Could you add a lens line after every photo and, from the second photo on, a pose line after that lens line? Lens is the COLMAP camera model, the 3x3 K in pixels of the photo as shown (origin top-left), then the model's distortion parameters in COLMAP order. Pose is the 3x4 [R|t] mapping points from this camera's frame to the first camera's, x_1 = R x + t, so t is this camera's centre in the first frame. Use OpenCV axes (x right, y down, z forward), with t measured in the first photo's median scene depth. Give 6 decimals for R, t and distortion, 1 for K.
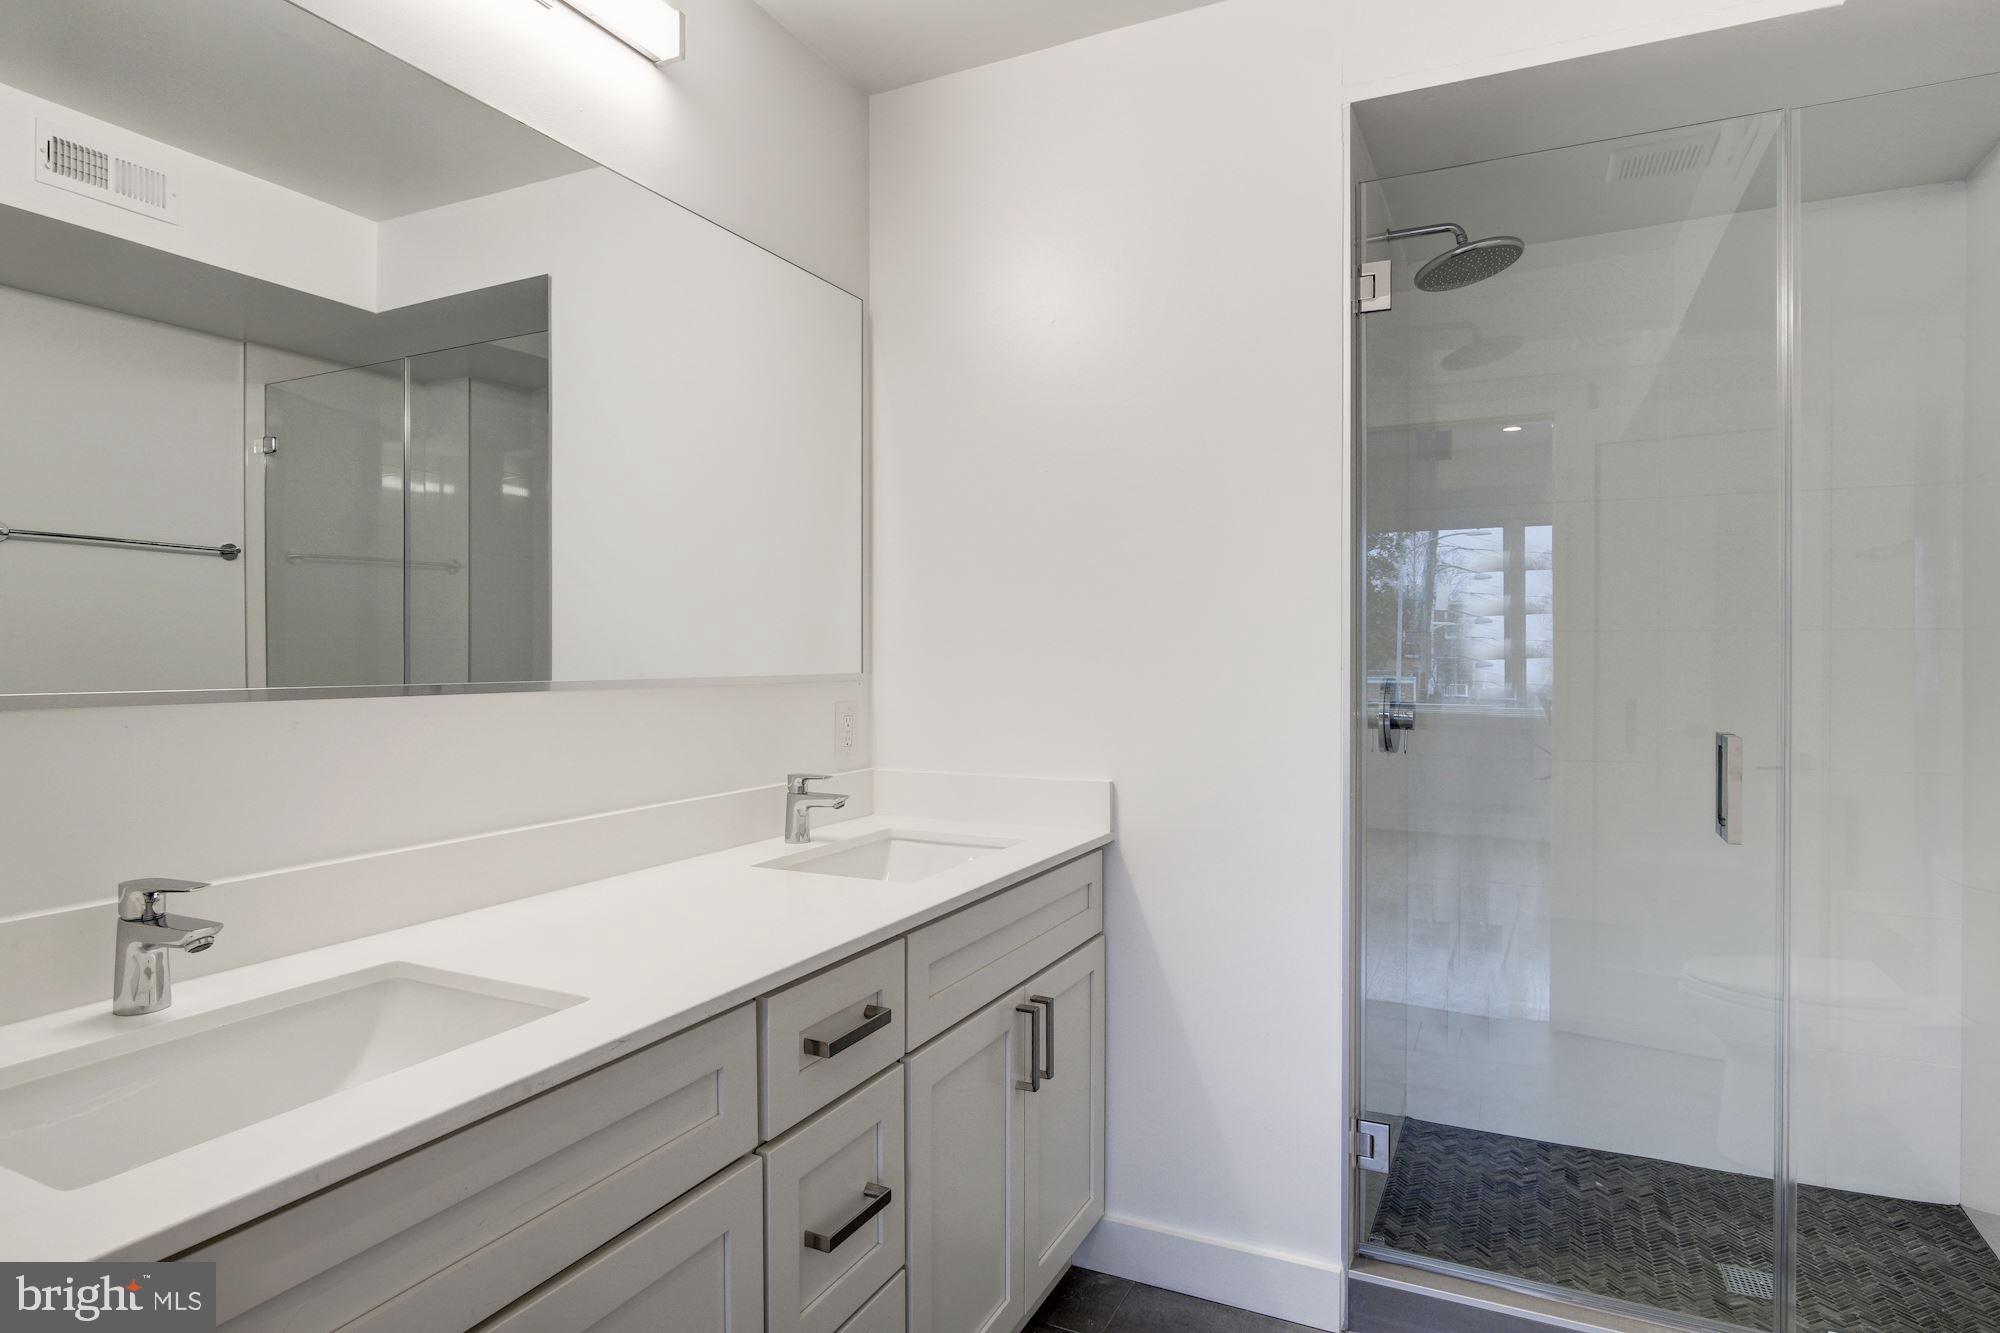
lens RADIAL K [[1115.6, 0, 1000.2], [0, 1115.6, 652.8], [0, 0, 1]] dist [-0.005798, 0.004422]
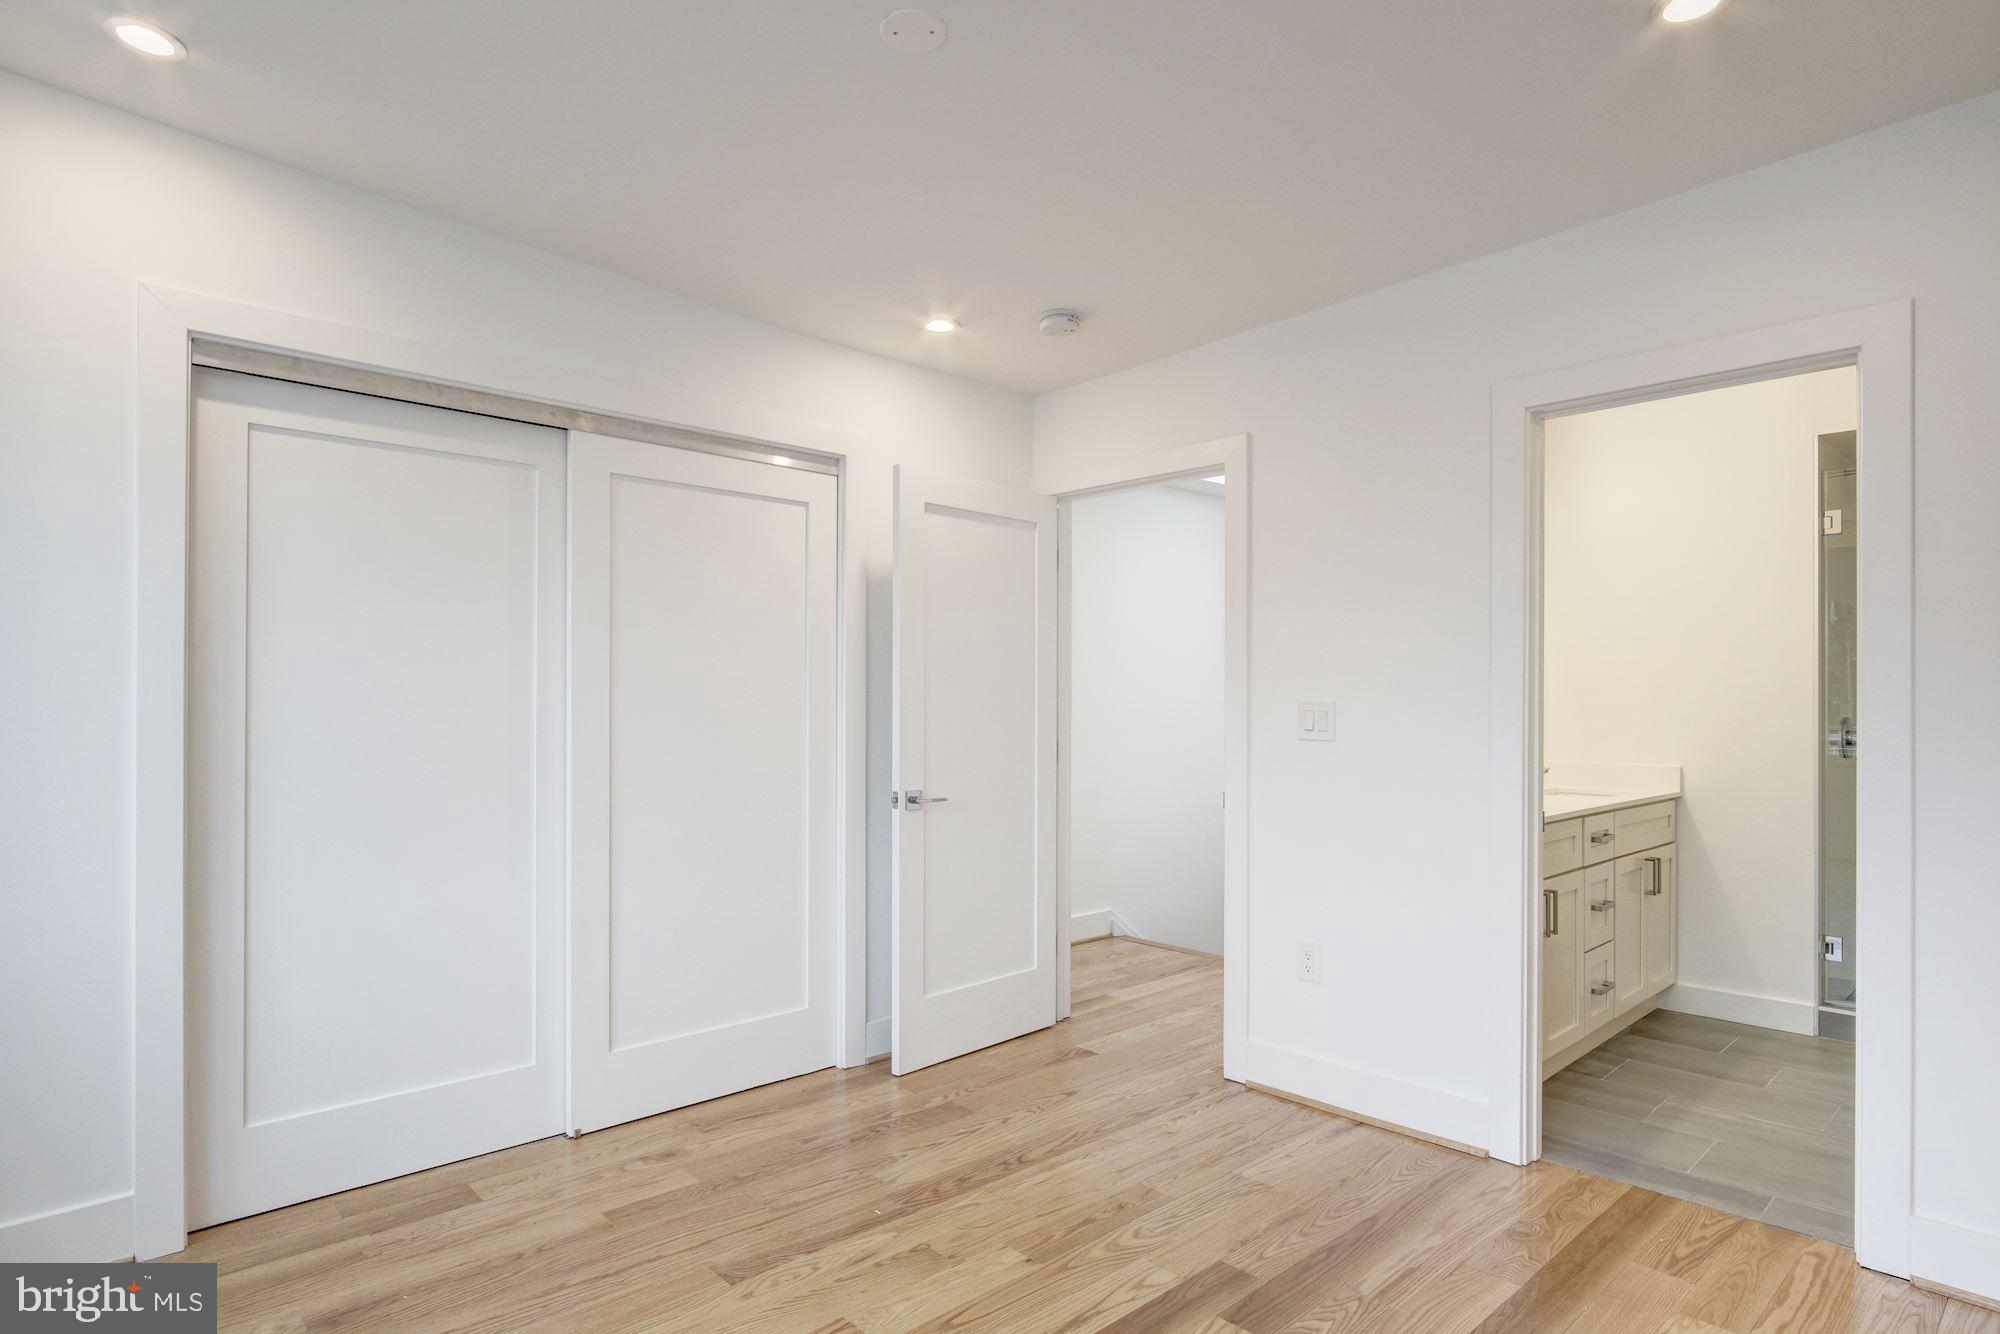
lens RADIAL K [[1117.3, 0, 1001.3], [0, 1117.3, 694.5], [0, 0, 1]] dist [-0.003851, 0.000263]
pose [[0.946427, 0.001237, -0.322914, -0.419792], [-0.005966, 0.999889, -0.013657, 0.019977], [0.322862, 0.014852, 0.946330, -1.340517]]
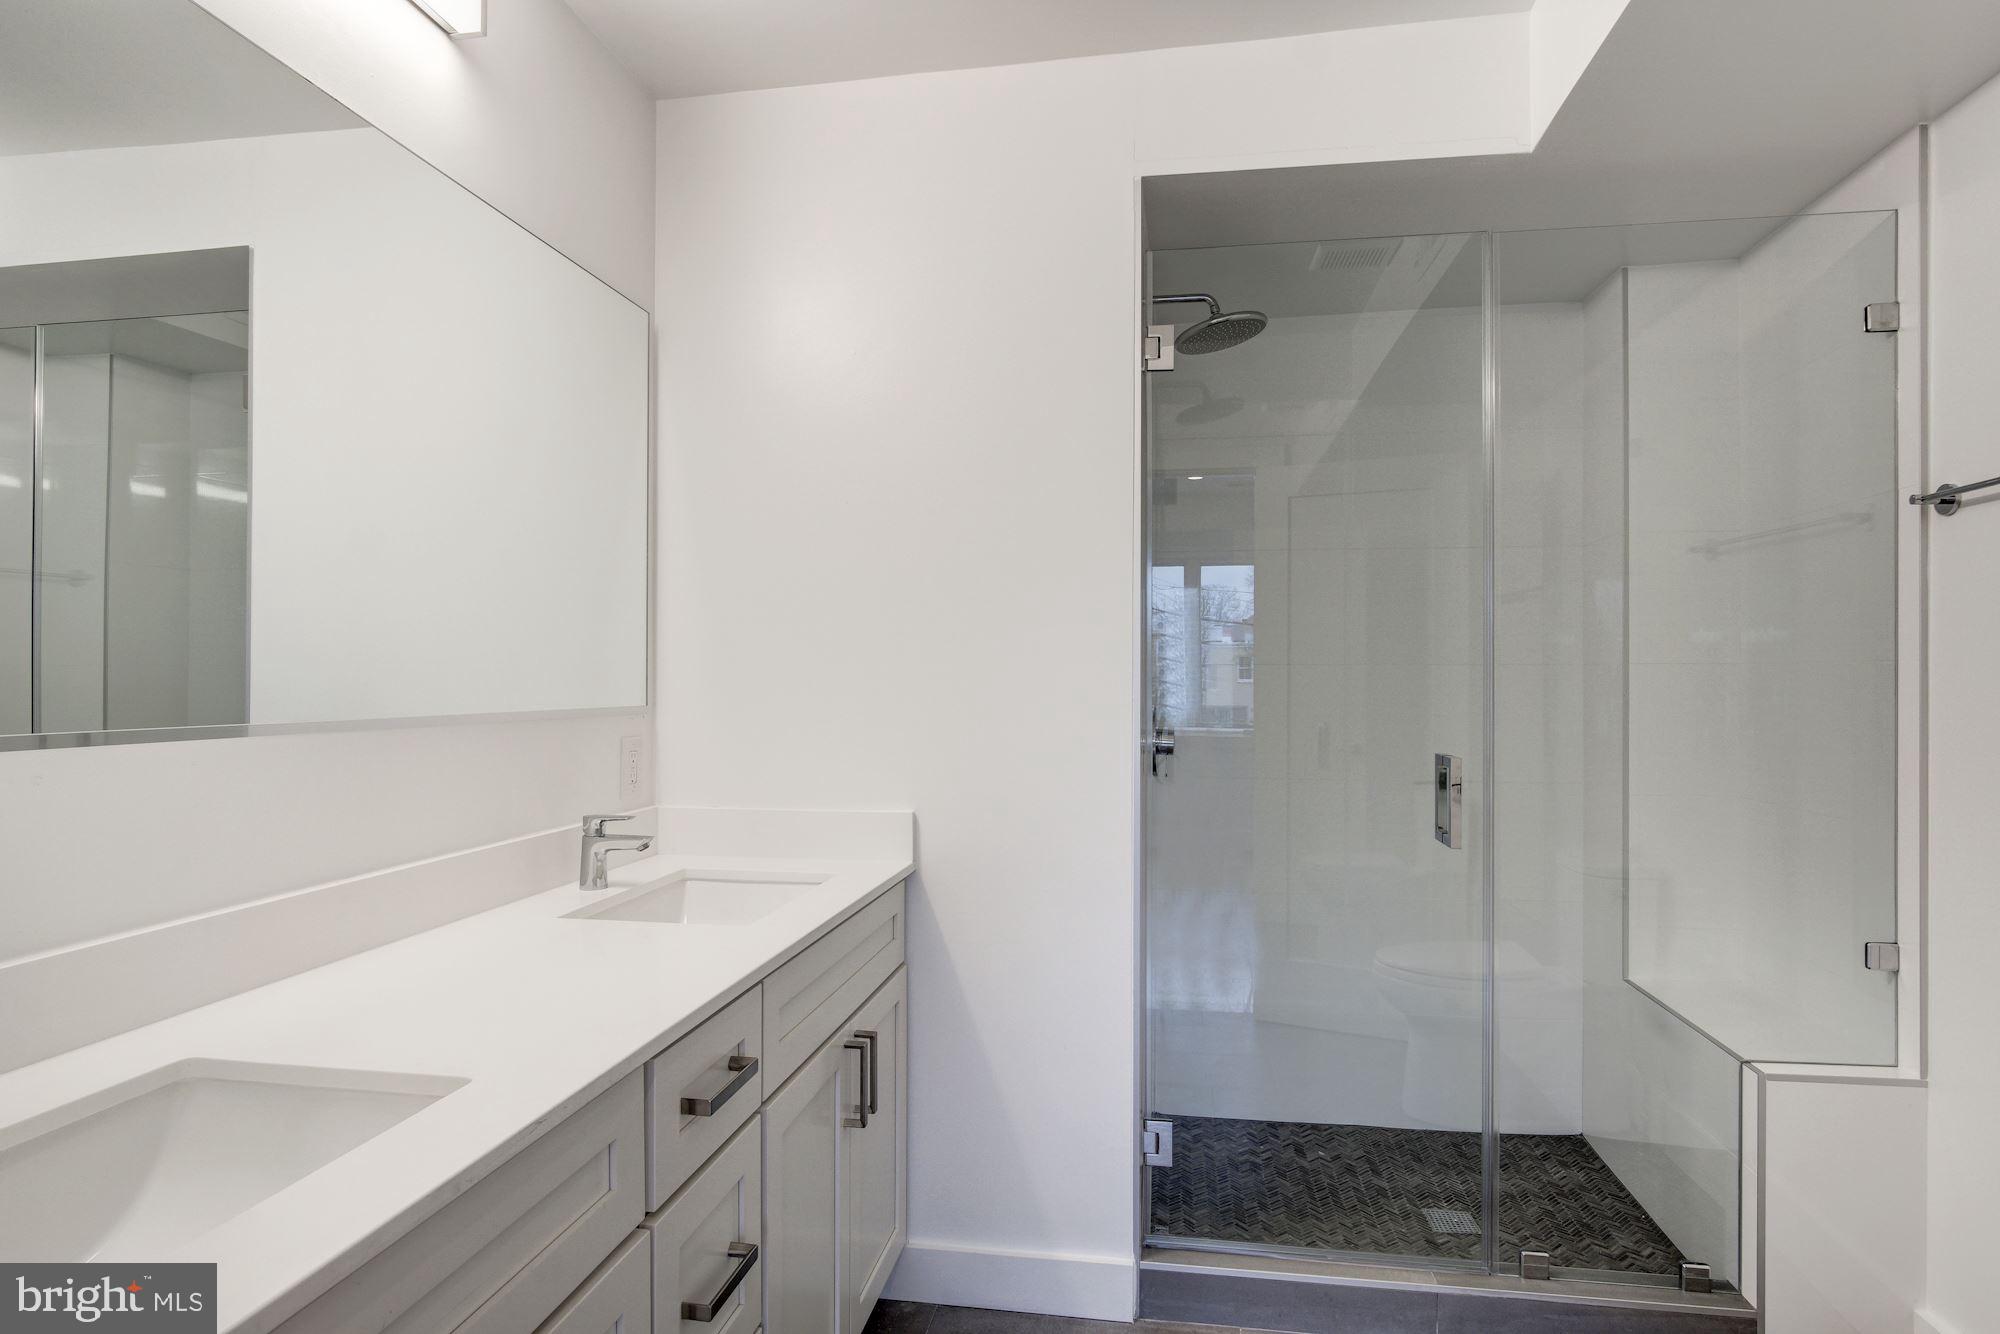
lens RADIAL K [[1110.3, 0, 1000.0], [0, 1110.3, 667.0], [0, 0, 1]] dist [-0.005055, -0.000560]
pose [[0.957833, 0.004478, 0.287291, -0.117175], [-0.001816, 0.999953, -0.009531, -0.006687], [-0.287320, 0.008607, 0.957796, 0.011953]]
